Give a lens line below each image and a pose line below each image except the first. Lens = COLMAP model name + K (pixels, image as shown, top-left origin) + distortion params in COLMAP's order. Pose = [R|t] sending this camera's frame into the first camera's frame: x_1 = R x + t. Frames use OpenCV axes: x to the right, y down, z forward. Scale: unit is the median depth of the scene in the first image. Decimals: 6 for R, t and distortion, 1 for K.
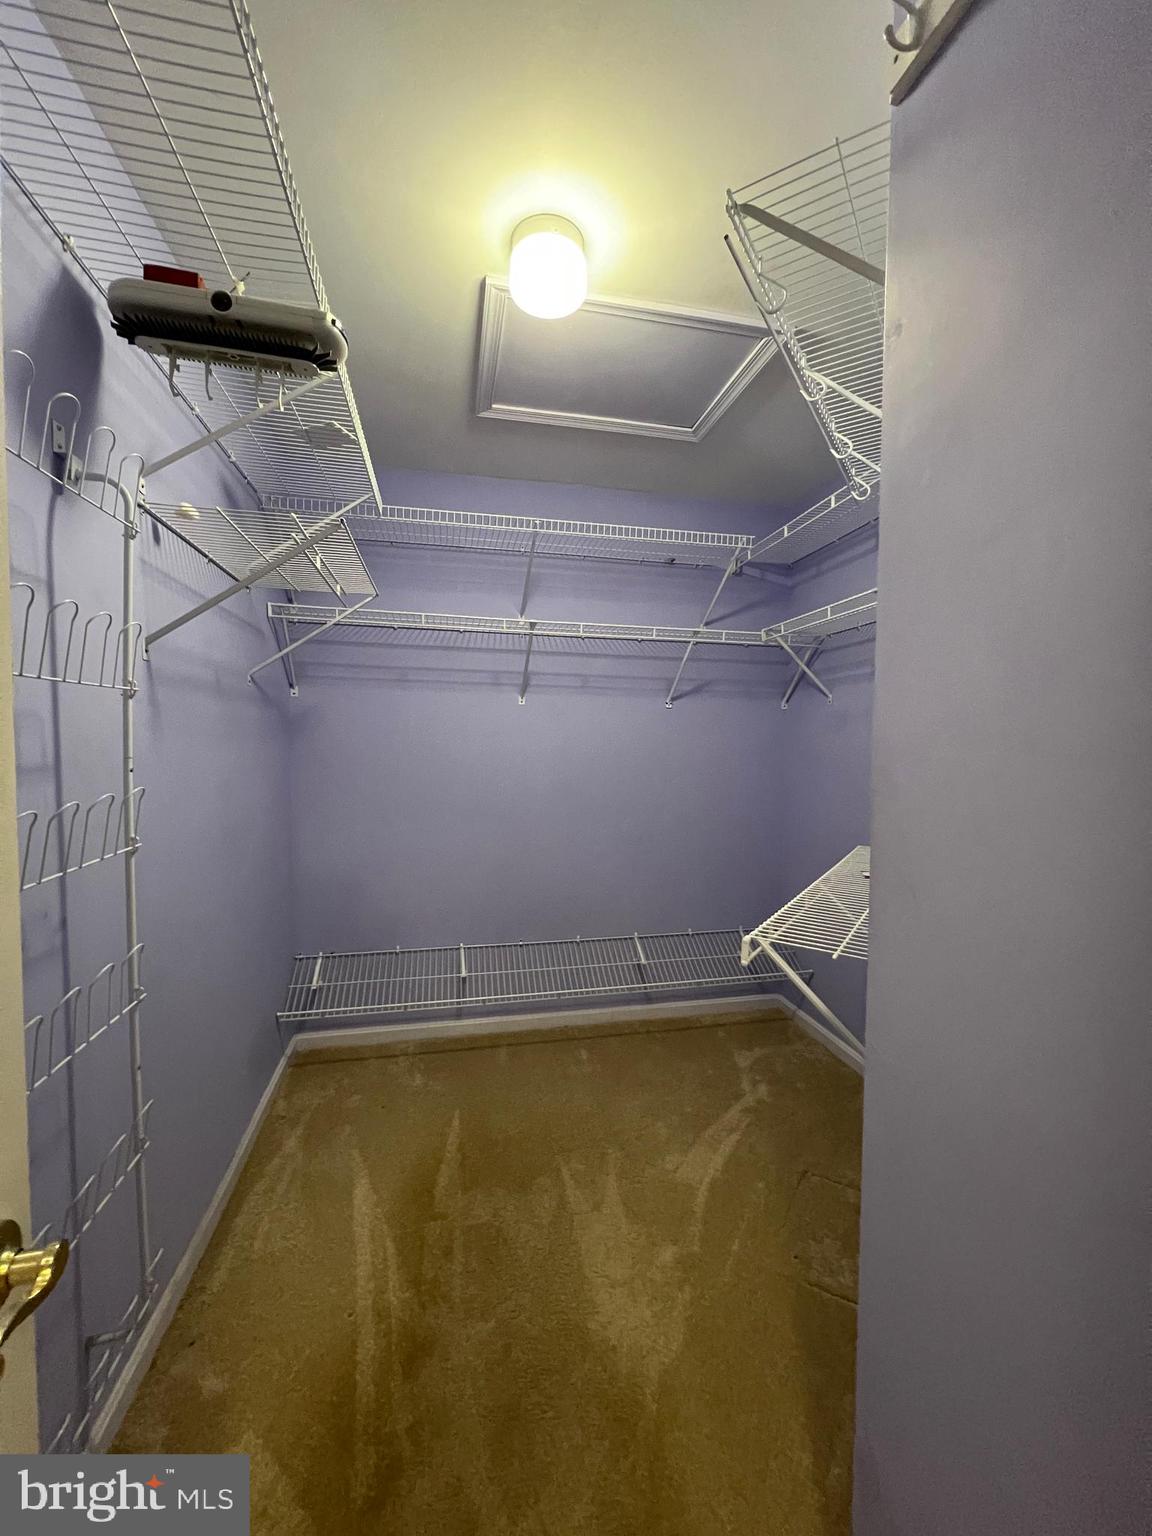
lens RADIAL K [[615.4, 0, 576.0], [0, 615.4, 768.0], [0, 0, 1]] dist [-0.001815, -0.000193]
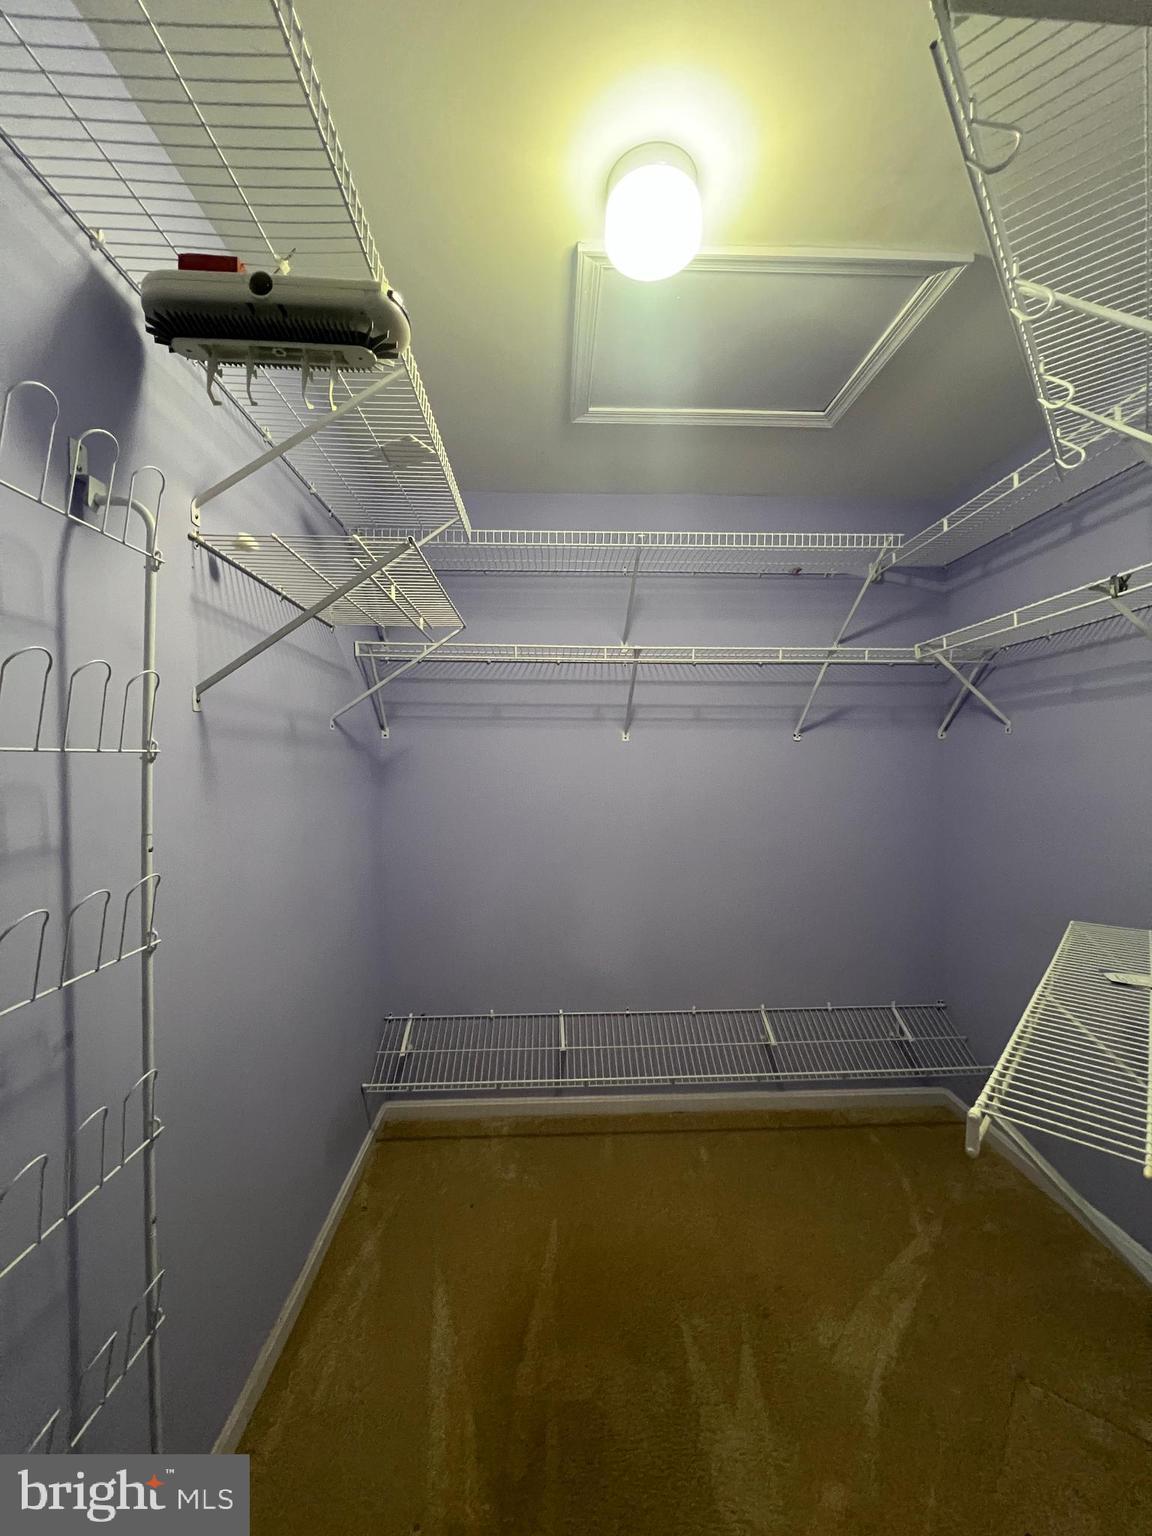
lens RADIAL K [[615.4, 0, 576.0], [0, 615.4, 768.0], [0, 0, 1]] dist [-0.001815, -0.000193]
pose [[0.985666, -0.013887, -0.168137, -0.010936], [0.006650, 0.999030, -0.043530, -0.028504], [0.168578, 0.041788, 0.984802, 0.123289]]
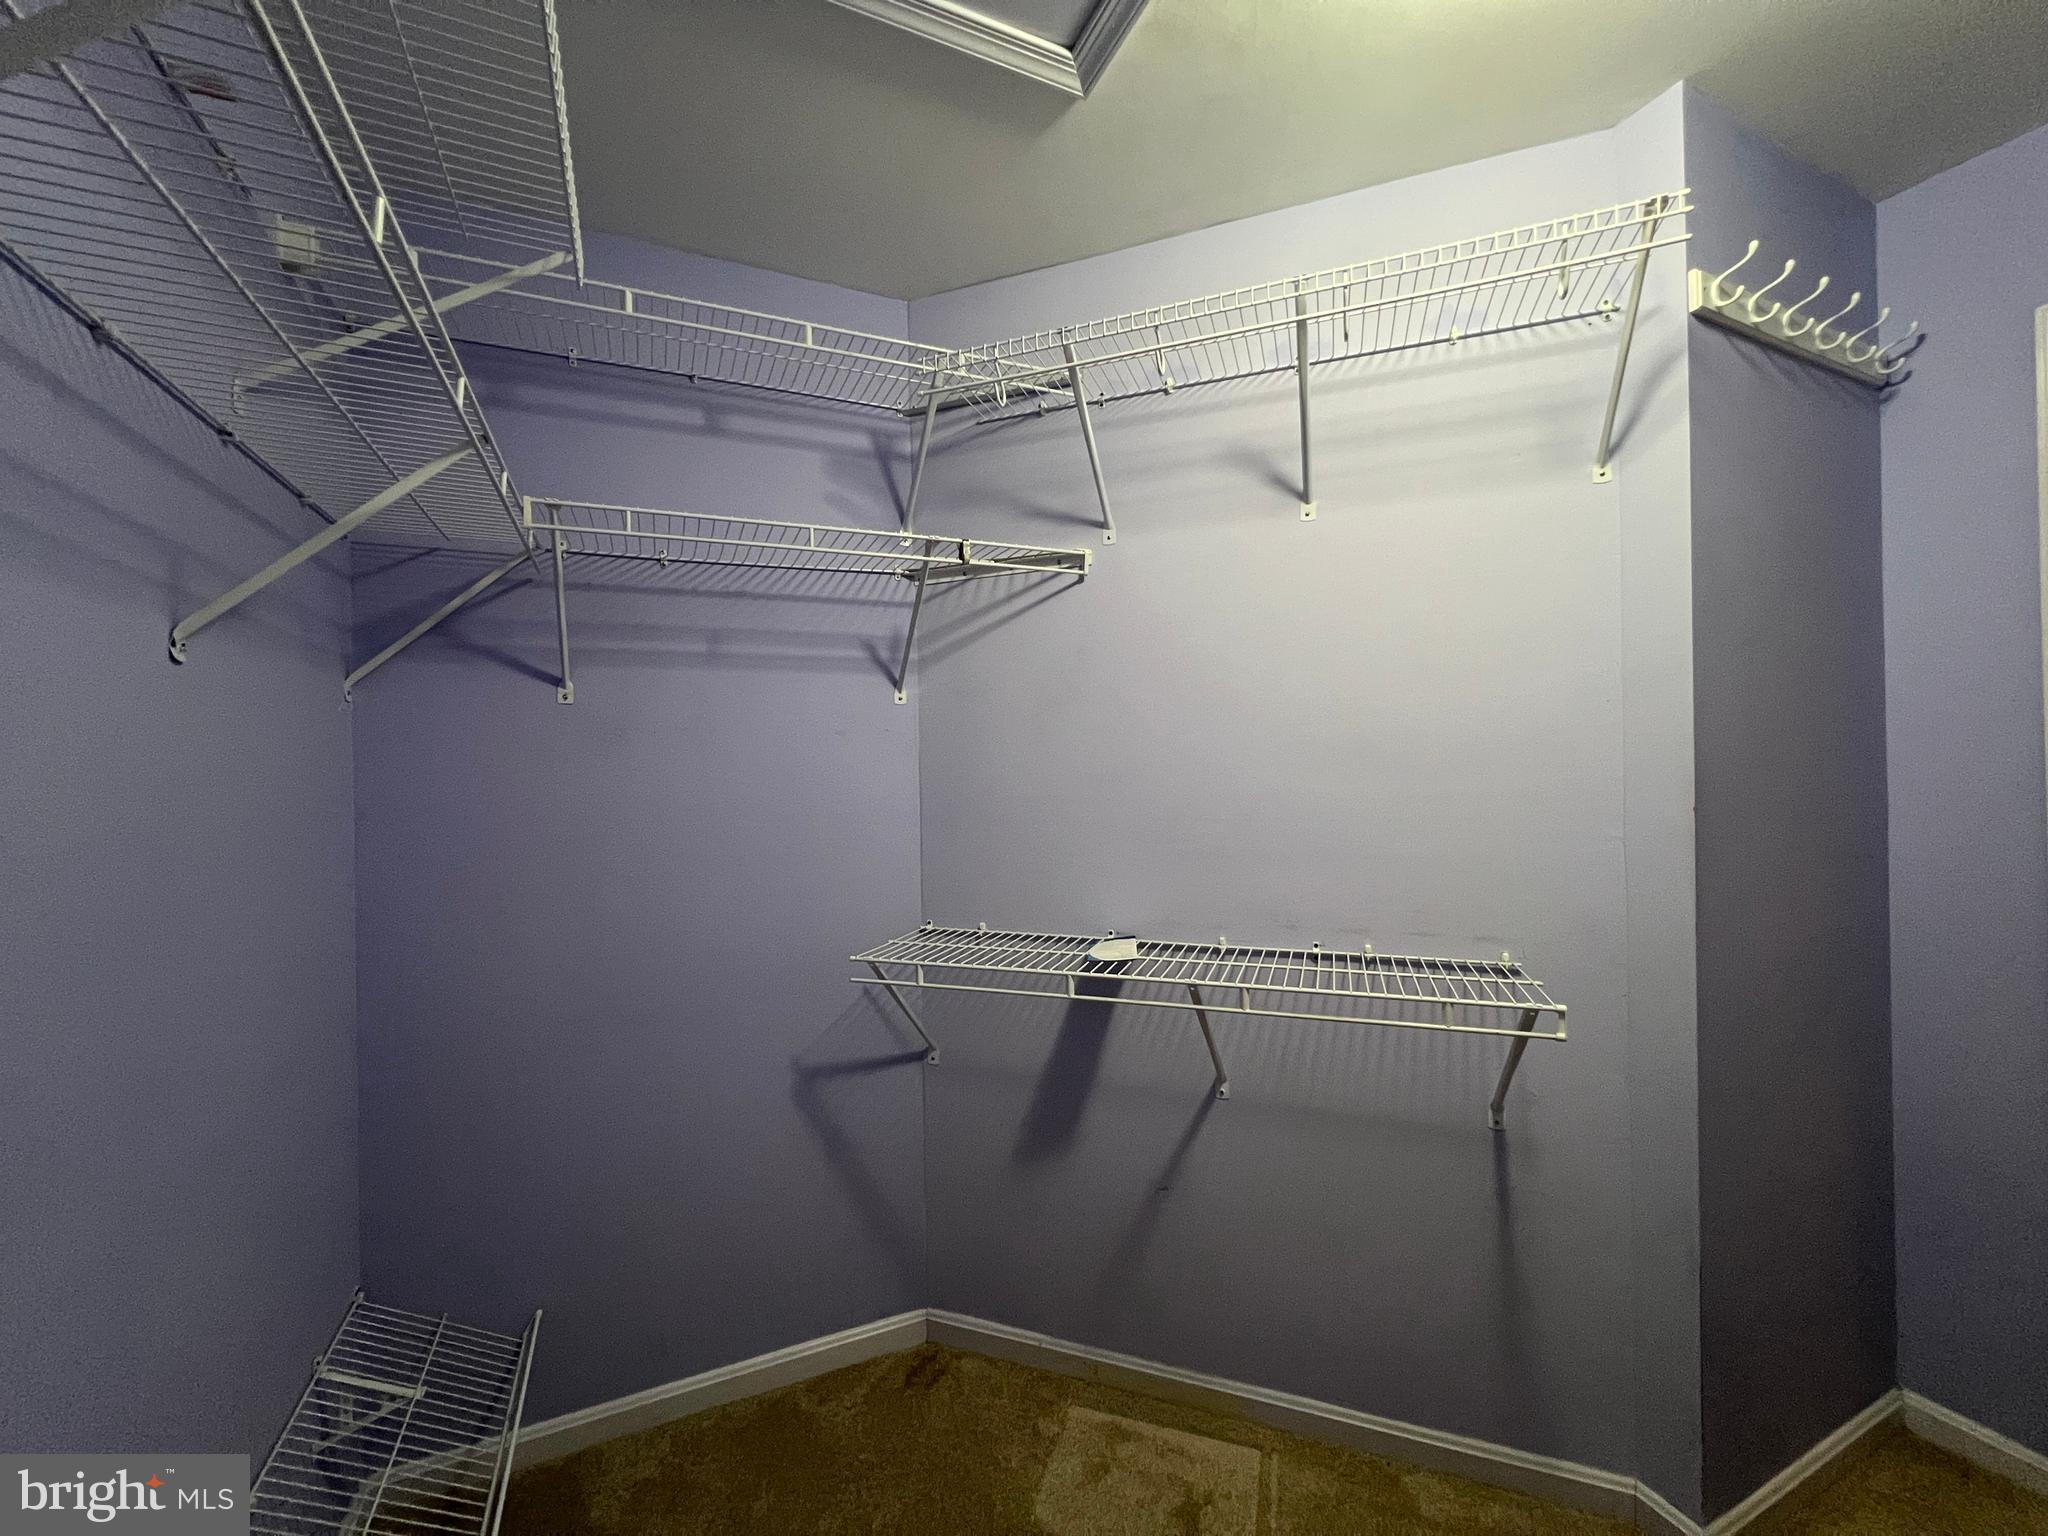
lens RADIAL K [[814.9, 0, 1021.7], [0, 814.9, 766.2], [0, 0, 1]] dist [-0.002673, -0.000131]
pose [[-0.220316, -0.002560, 0.975425, -0.291791], [0.060582, 0.998030, 0.016302, -0.049801], [-0.973545, 0.062685, -0.219727, 0.903123]]
